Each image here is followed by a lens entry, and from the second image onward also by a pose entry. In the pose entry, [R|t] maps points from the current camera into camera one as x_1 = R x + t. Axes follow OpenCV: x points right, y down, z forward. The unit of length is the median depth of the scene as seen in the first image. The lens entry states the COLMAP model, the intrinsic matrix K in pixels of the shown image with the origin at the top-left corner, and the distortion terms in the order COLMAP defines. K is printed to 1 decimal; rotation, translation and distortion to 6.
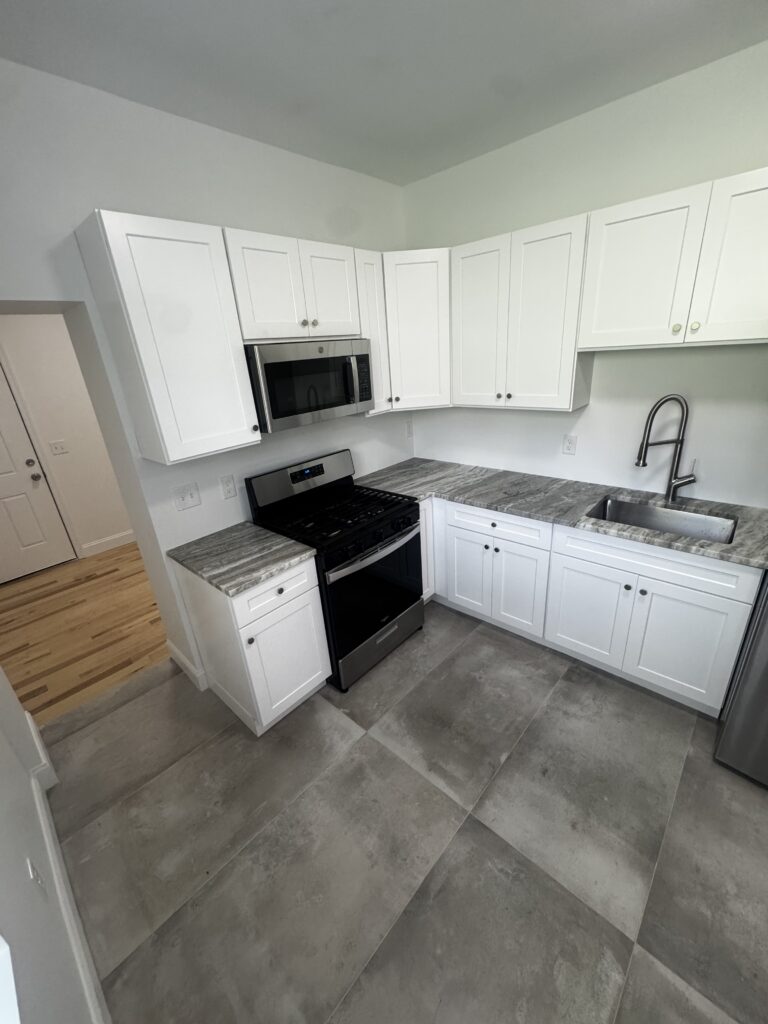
lens RADIAL K [[410.5, 0, 384.0], [0, 410.5, 512.0], [0, 0, 1]] dist [-0.001187, -0.000559]
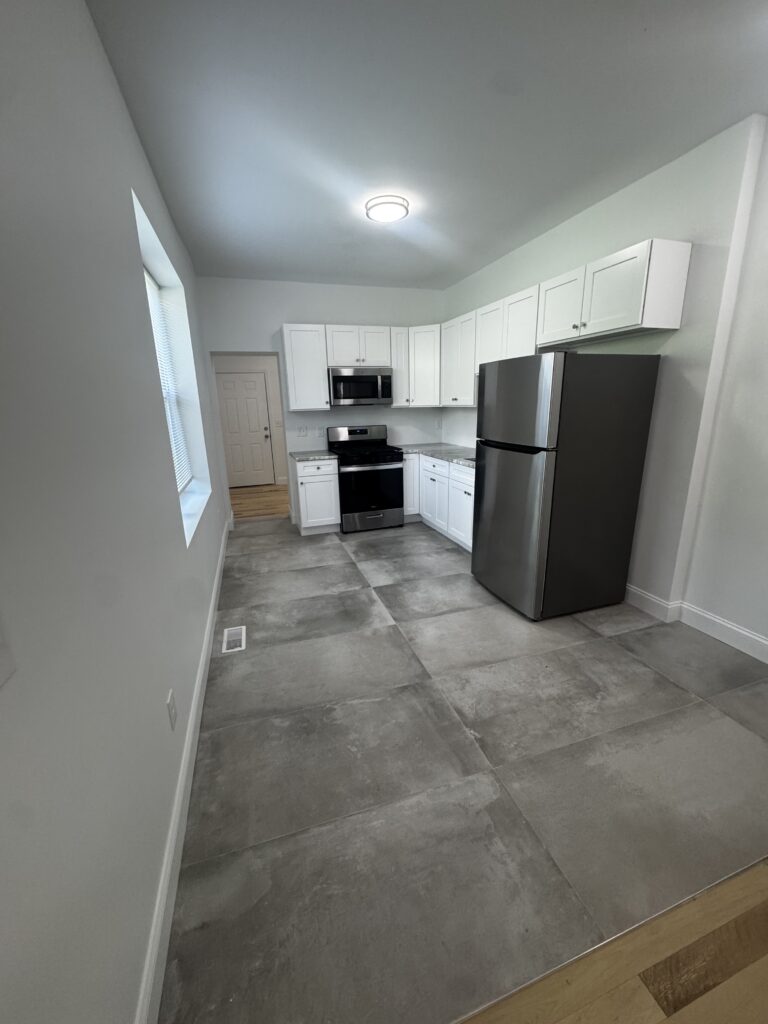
lens RADIAL K [[410.4, 0, 384.0], [0, 410.4, 512.0], [0, 0, 1]] dist [-0.001873, 0.000026]
pose [[0.873403, 0.174456, -0.454678, 1.055552], [-0.214660, 0.975954, -0.037881, 0.392492], [0.437136, 0.130686, 0.889850, -0.803182]]
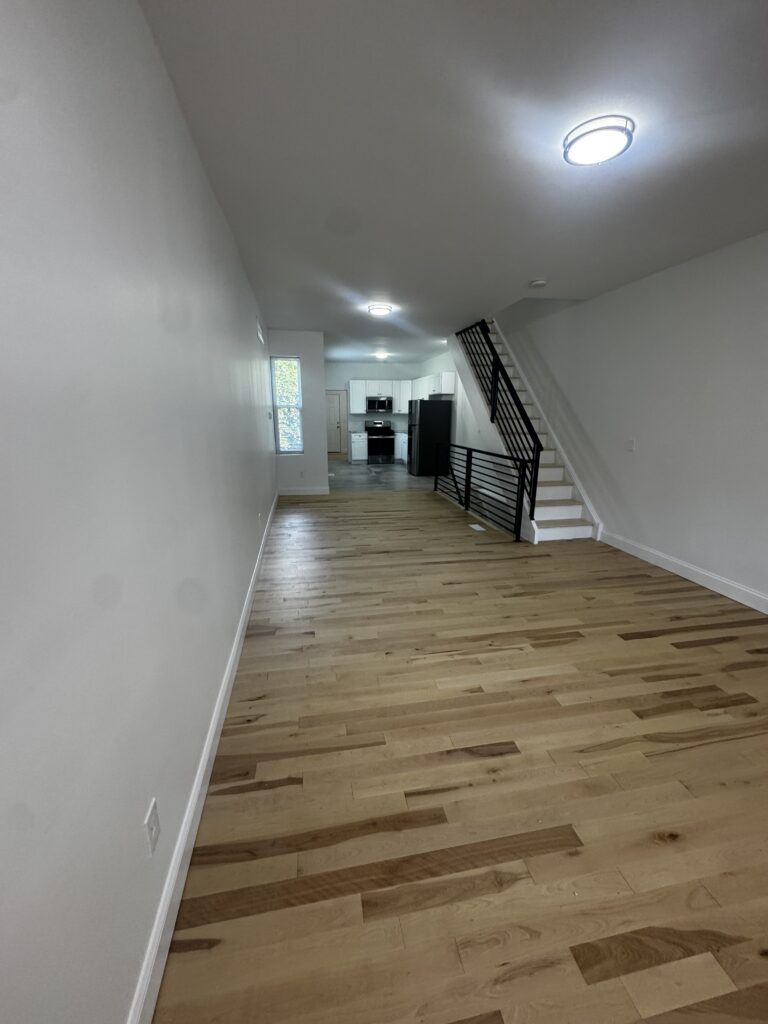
lens RADIAL K [[410.5, 0, 384.0], [0, 410.5, 512.0], [0, 0, 1]] dist [-0.001187, -0.000559]
pose [[0.794495, 0.215764, -0.567647, 3.242673], [-0.278313, 0.960176, -0.024571, 1.150417], [0.539740, 0.177505, 0.822905, -3.139338]]
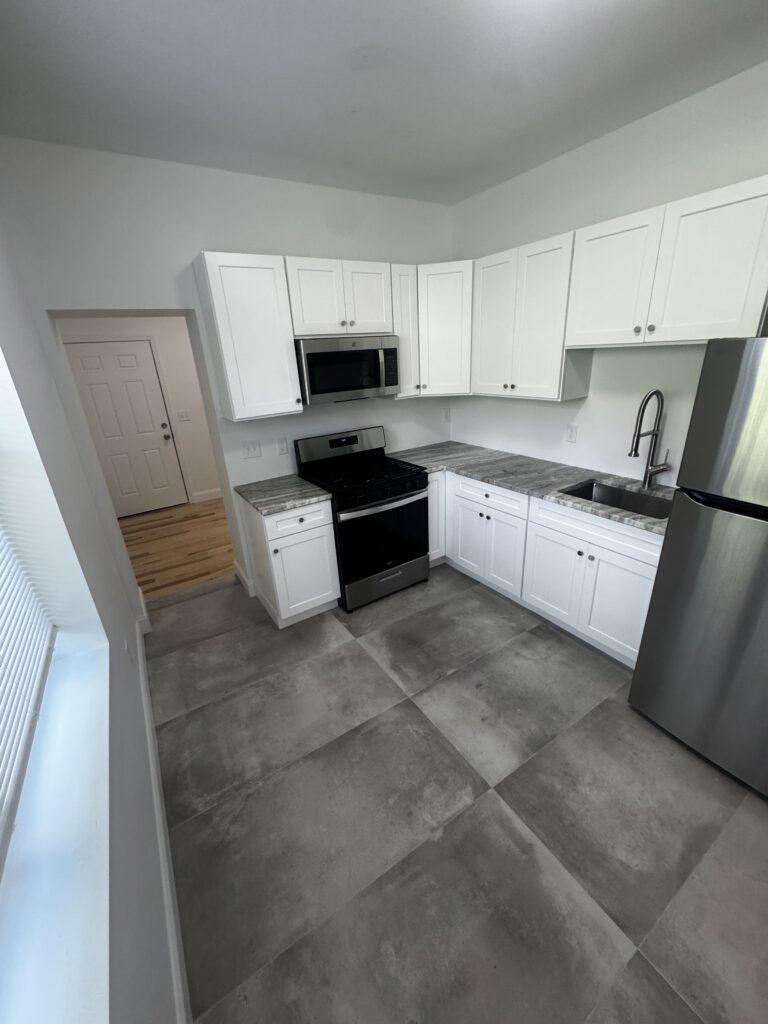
lens RADIAL K [[410.4, 0, 384.0], [0, 410.4, 512.0], [0, 0, 1]] dist [-0.001873, 0.000026]
pose [[0.967934, 0.108860, -0.226391, 0.281028], [-0.106610, 0.994054, 0.022179, 0.092270], [0.227459, 0.002667, 0.973784, -0.235518]]
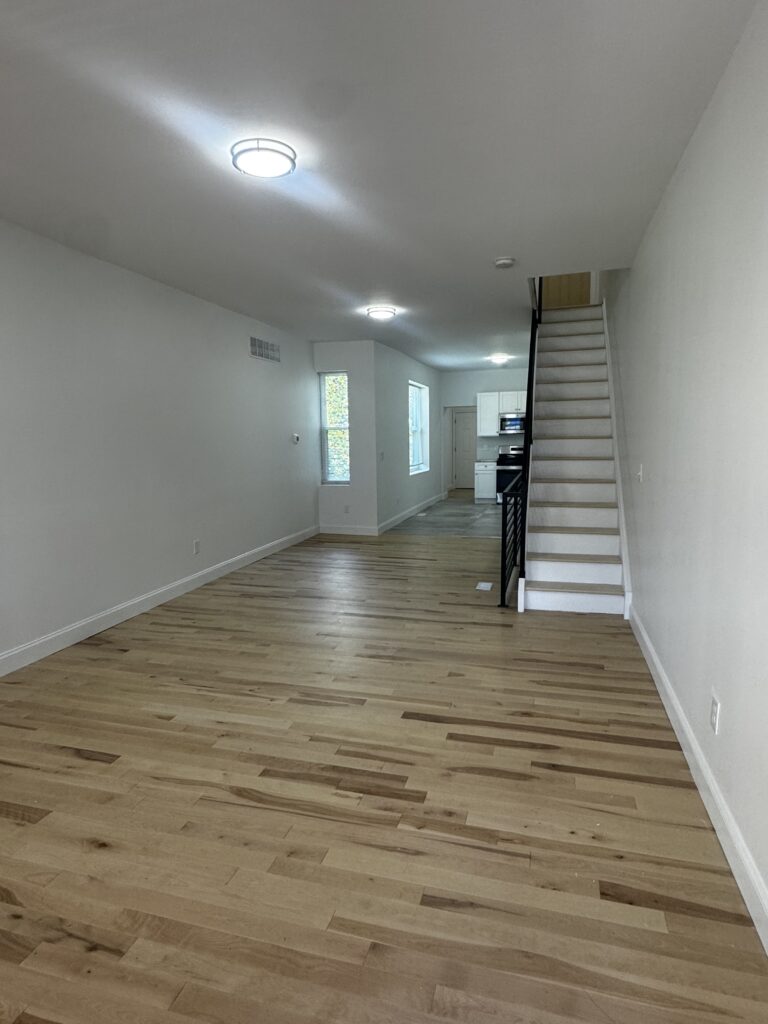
lens RADIAL K [[571.7, 0, 388.6], [0, 571.7, 543.7], [0, 0, 1]] dist [-0.004991, -0.000672]
pose [[0.451568, 0.227425, -0.862765, 4.263287], [-0.346027, 0.935928, 0.065602, 0.825876], [0.822406, 0.268916, 0.501331, -2.447841]]
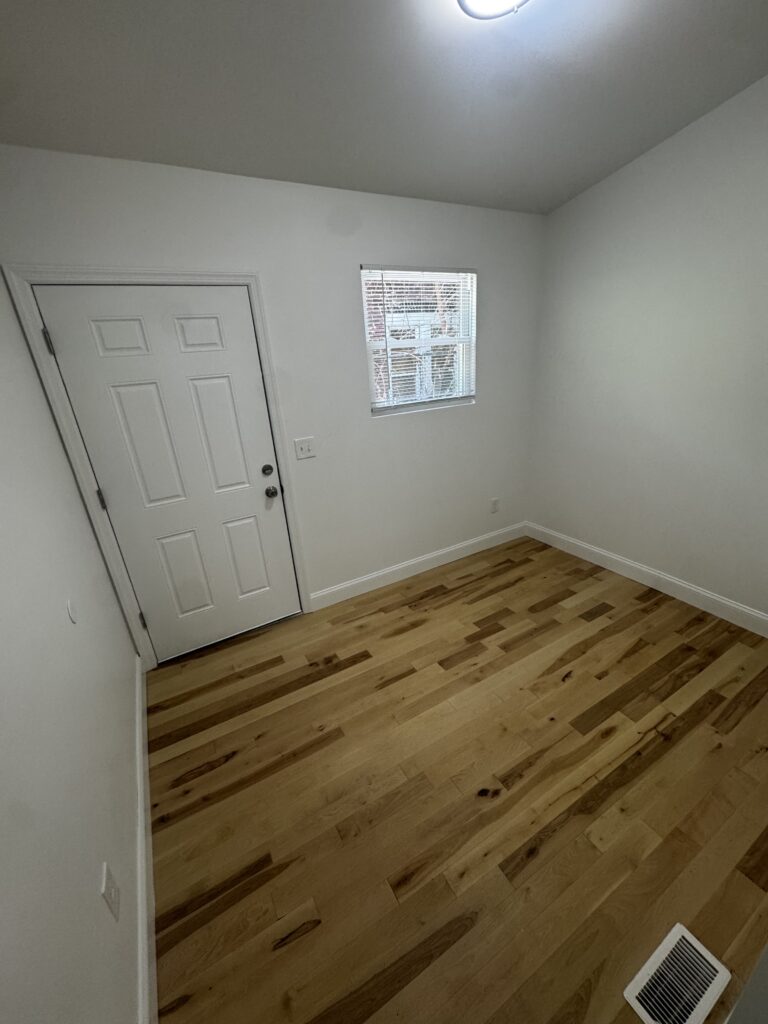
lens RADIAL K [[410.5, 0, 384.0], [0, 410.5, 512.0], [0, 0, 1]] dist [-0.001187, -0.000559]
pose [[0.953219, 0.120839, -0.277077, -0.884562], [-0.115611, 0.992671, 0.035191, -0.174050], [0.279299, -0.001511, 0.960203, 0.764569]]
